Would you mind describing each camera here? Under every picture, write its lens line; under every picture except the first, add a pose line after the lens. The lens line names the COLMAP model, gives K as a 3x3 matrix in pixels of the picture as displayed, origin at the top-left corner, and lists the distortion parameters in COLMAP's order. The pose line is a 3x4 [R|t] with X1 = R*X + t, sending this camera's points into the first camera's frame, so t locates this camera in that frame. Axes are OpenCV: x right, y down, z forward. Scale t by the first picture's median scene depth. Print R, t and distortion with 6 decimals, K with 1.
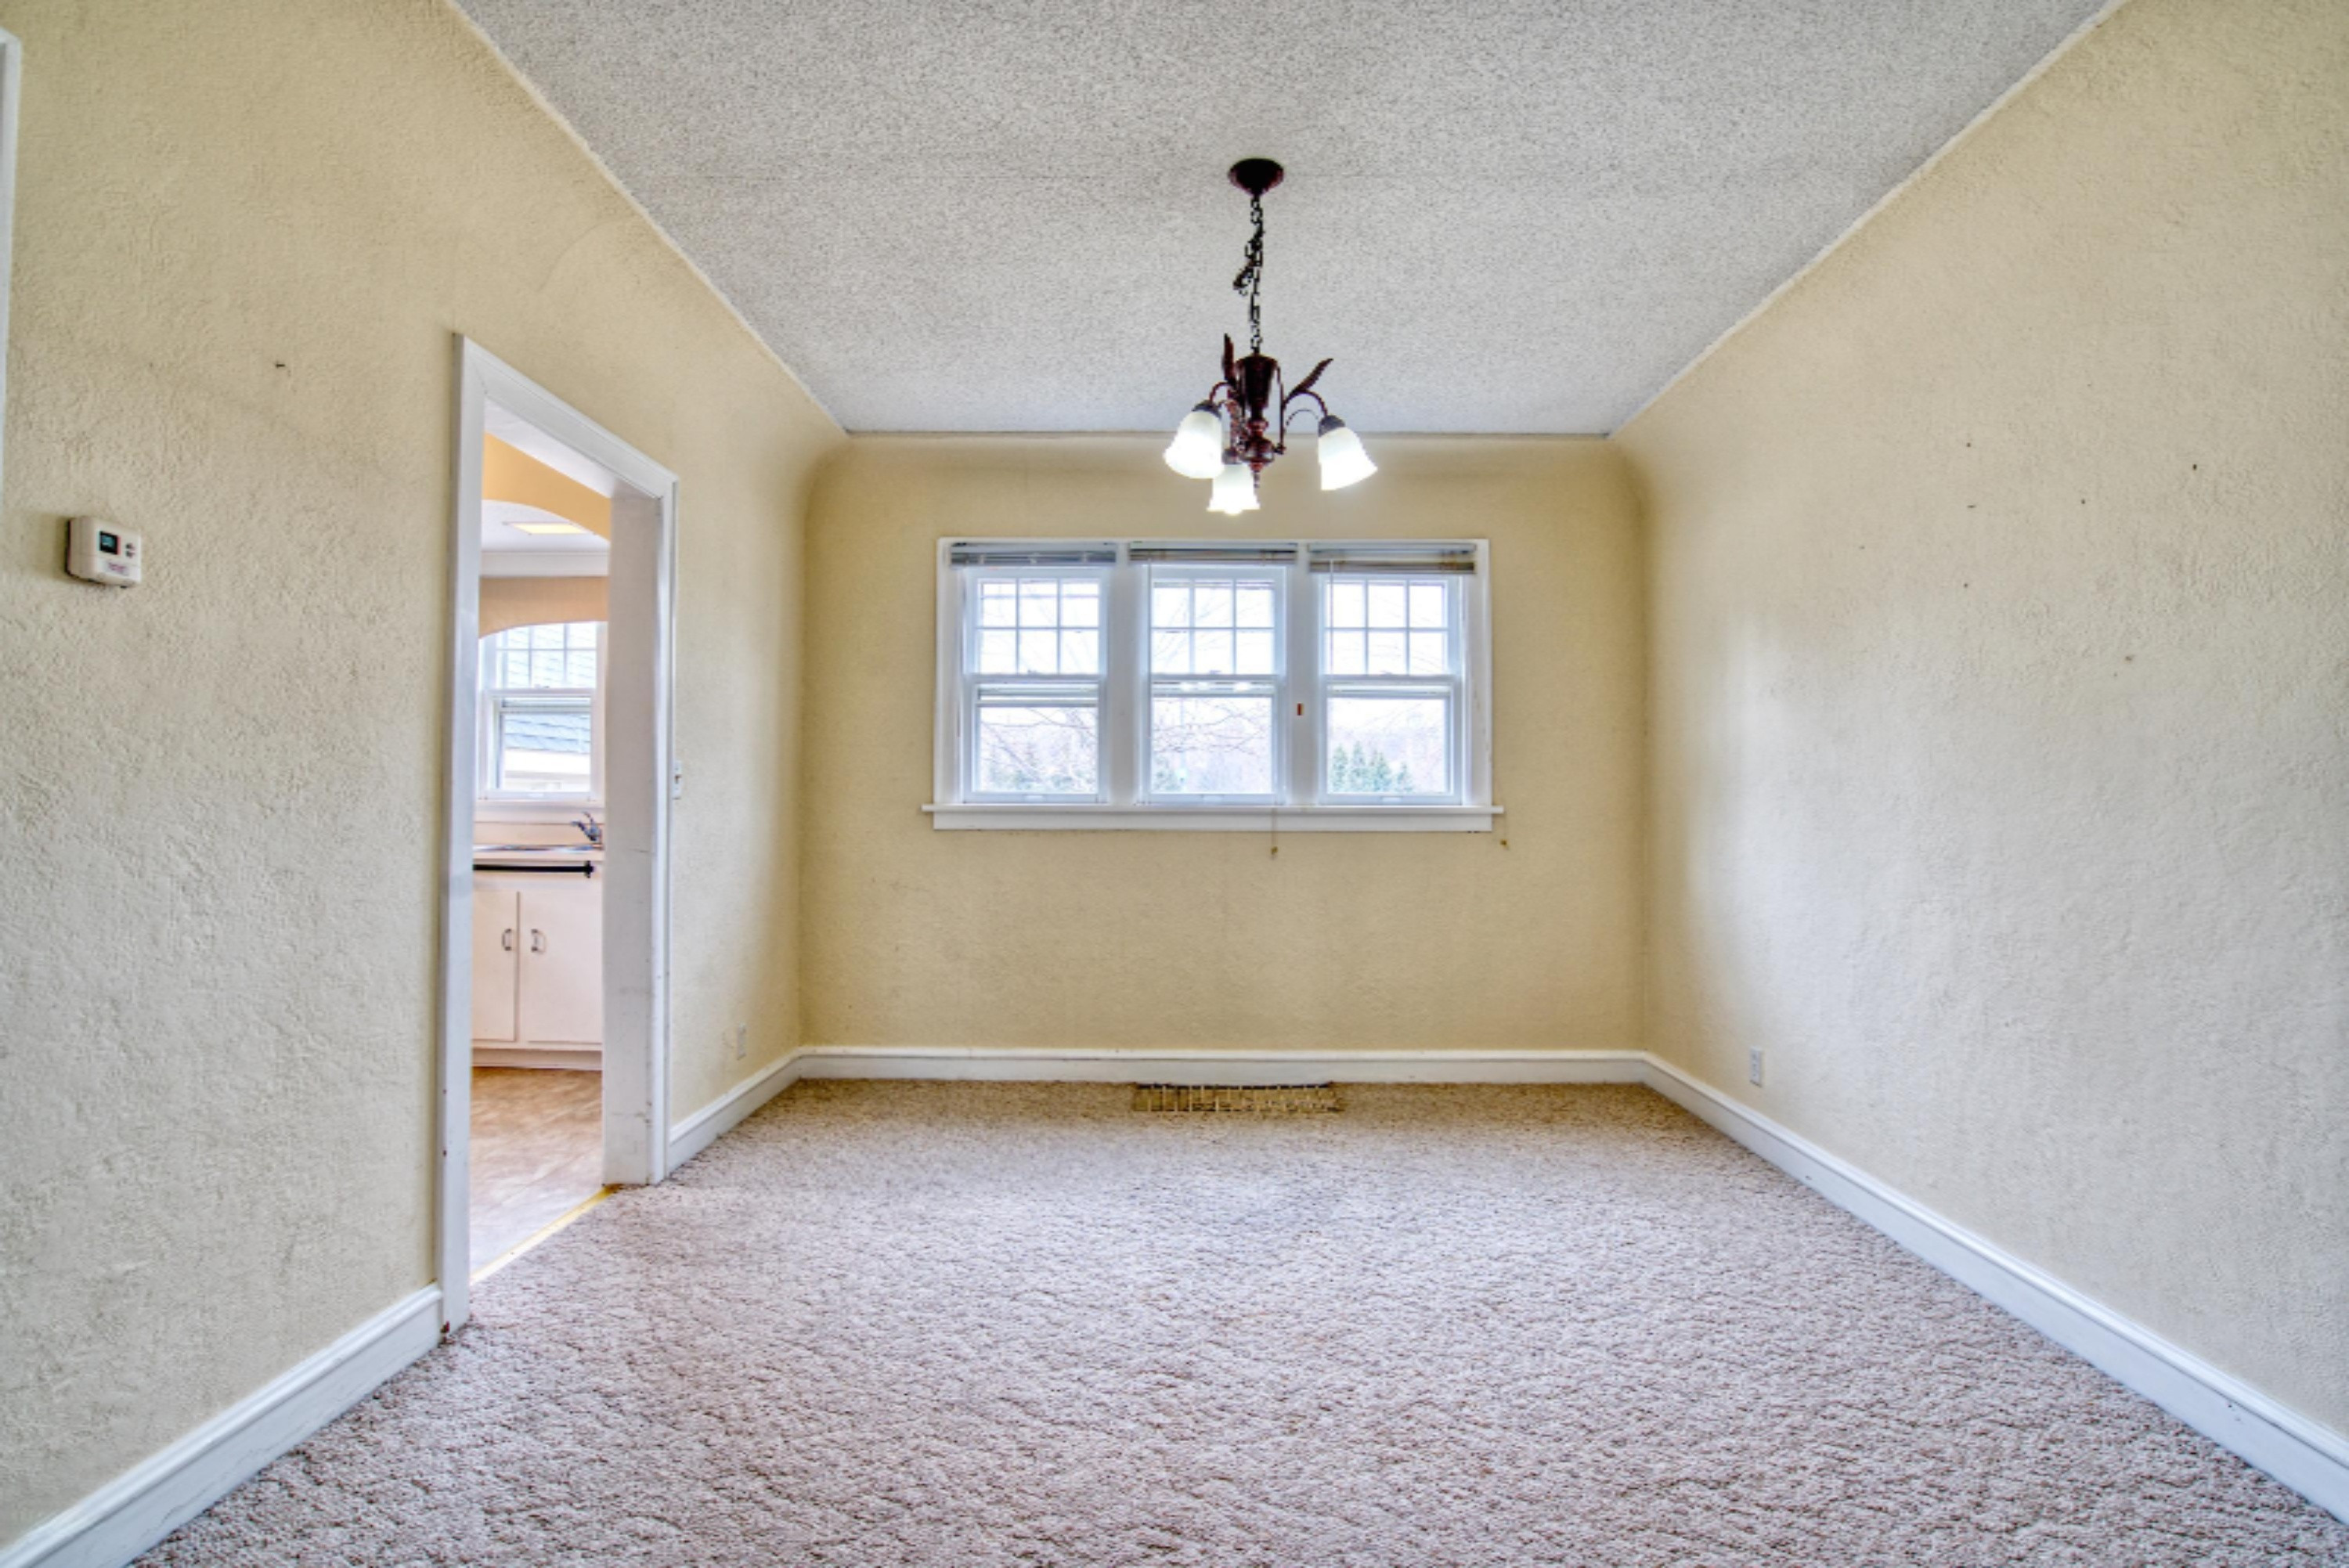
lens RADIAL K [[1083.6, 0, 1178.2], [0, 1083.6, 780.2], [0, 0, 1]] dist [-0.062550, 0.025198]
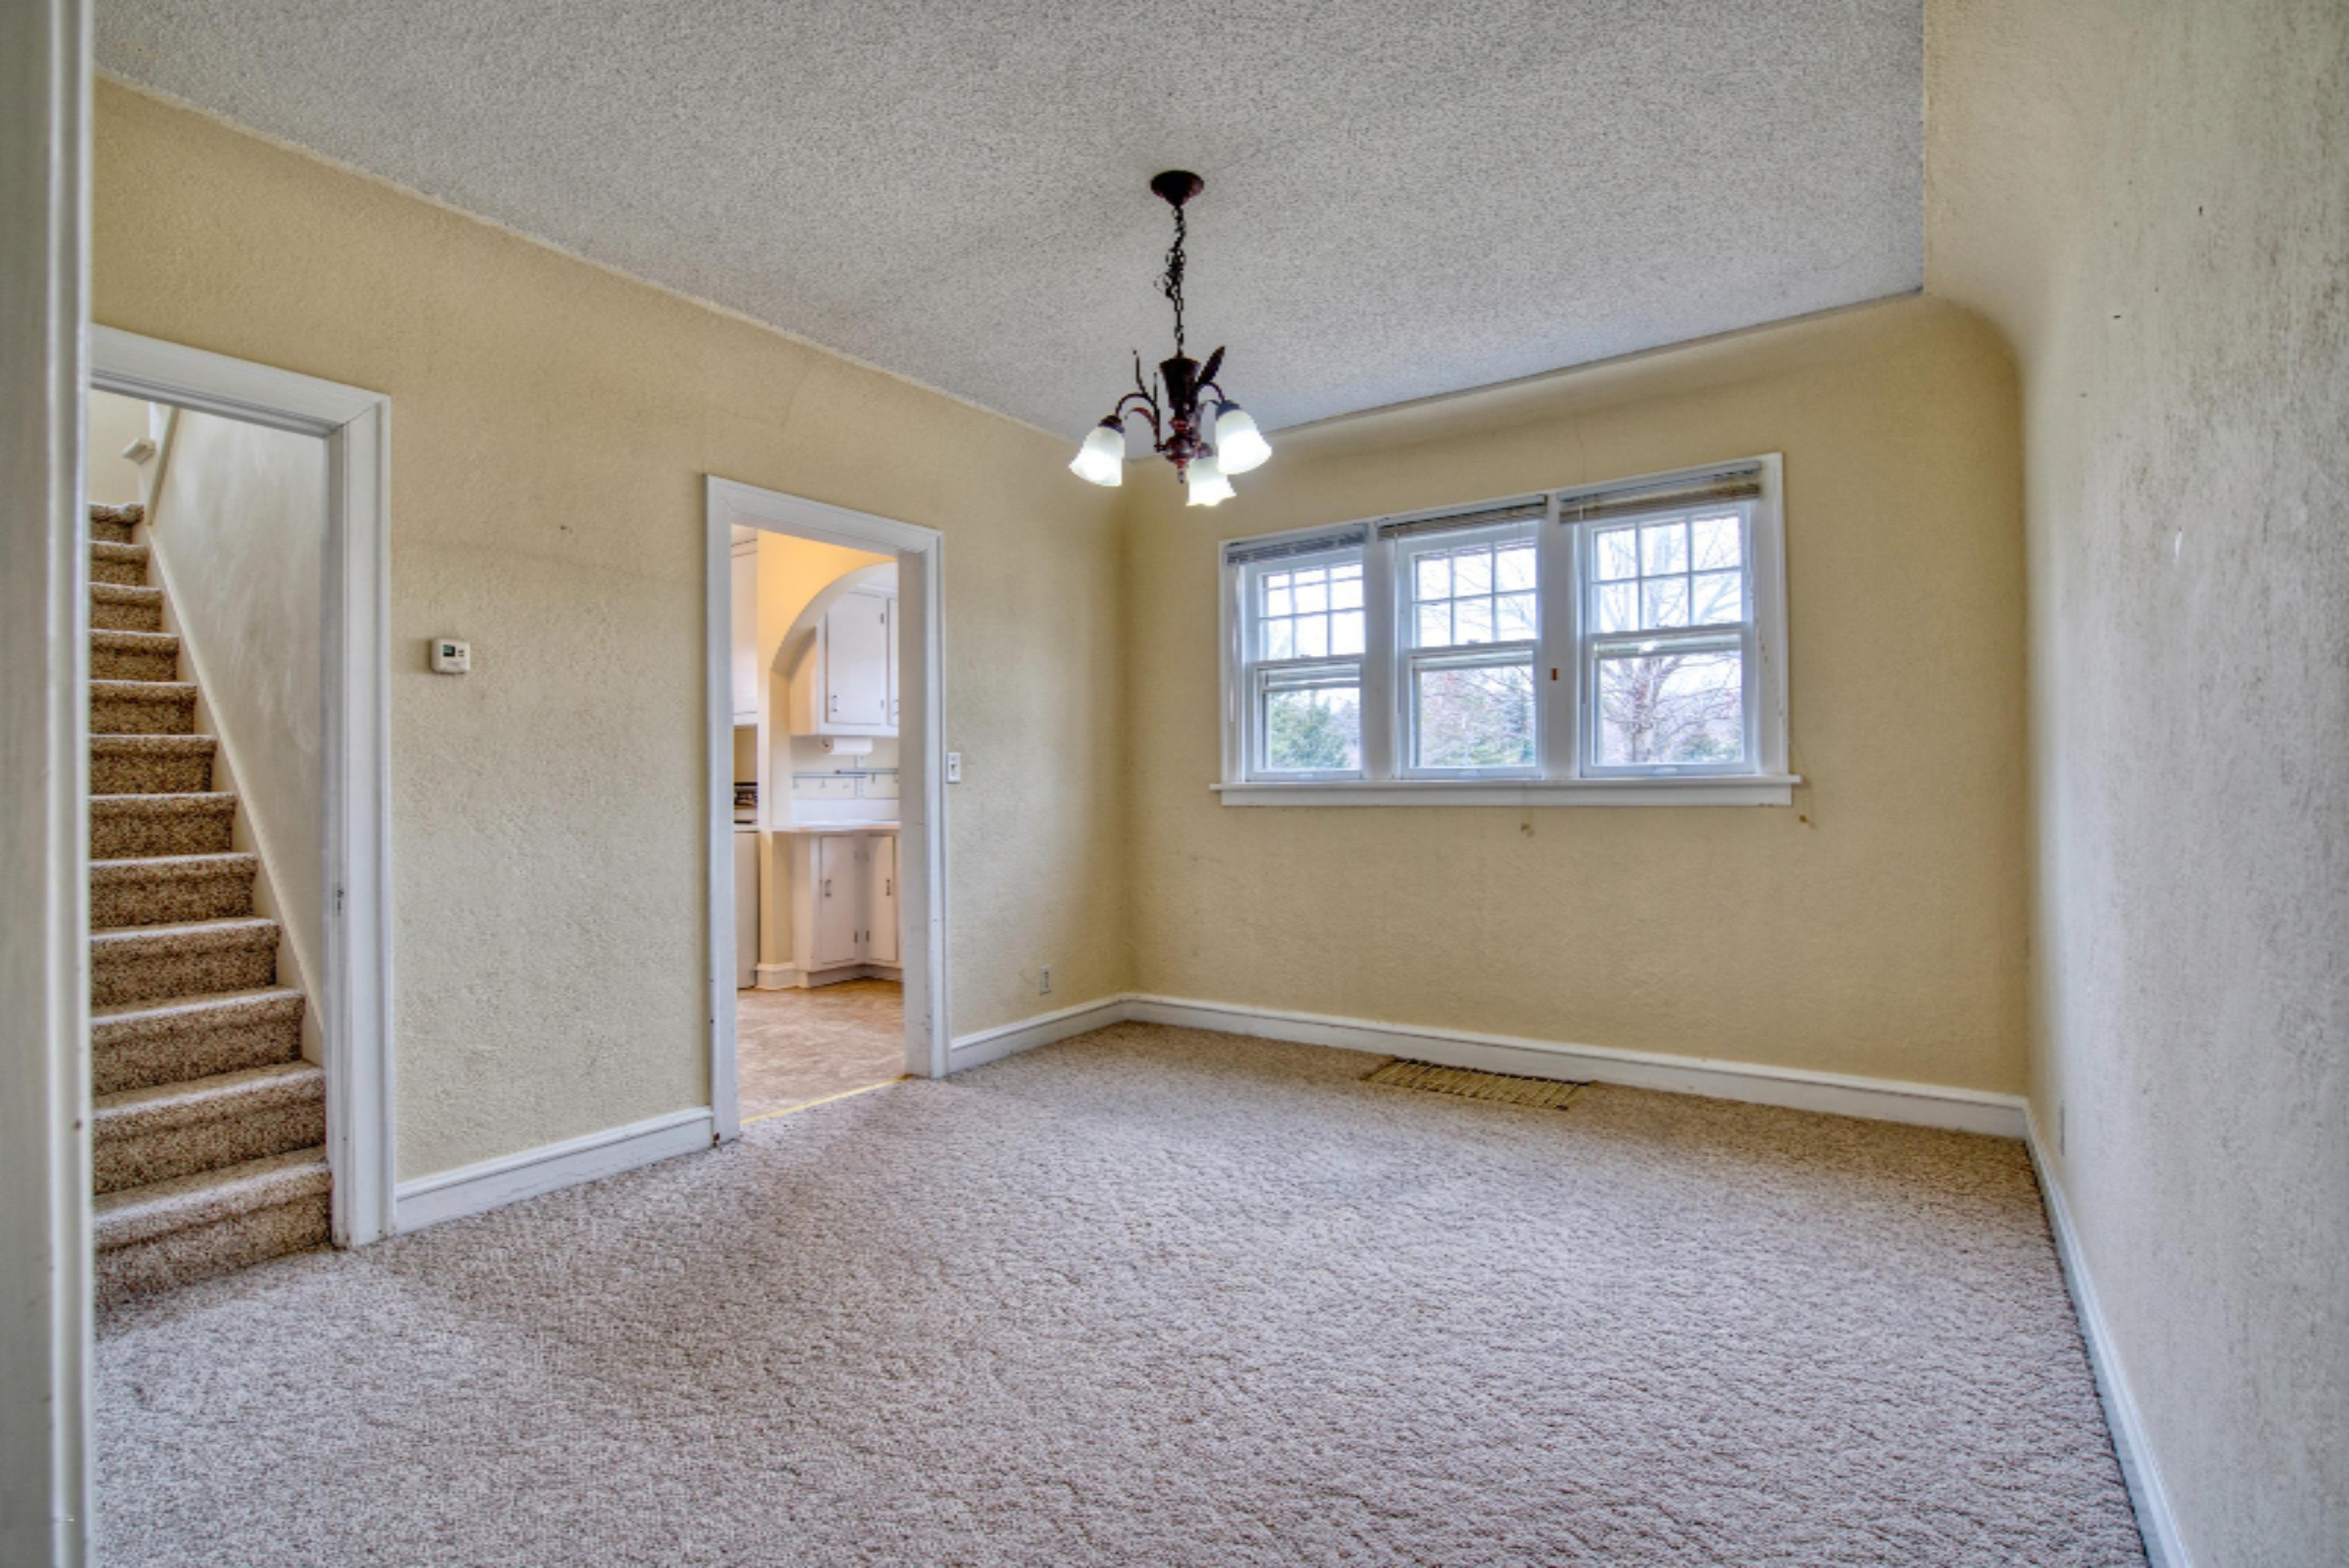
lens RADIAL K [[1083.6, 0, 1178.2], [0, 1083.6, 780.2], [0, 0, 1]] dist [-0.062550, 0.025198]
pose [[0.824916, -0.017268, -0.564991, 0.445982], [0.028451, 0.999535, 0.010990, 0.006902], [0.564538, -0.025140, 0.825024, 0.075152]]
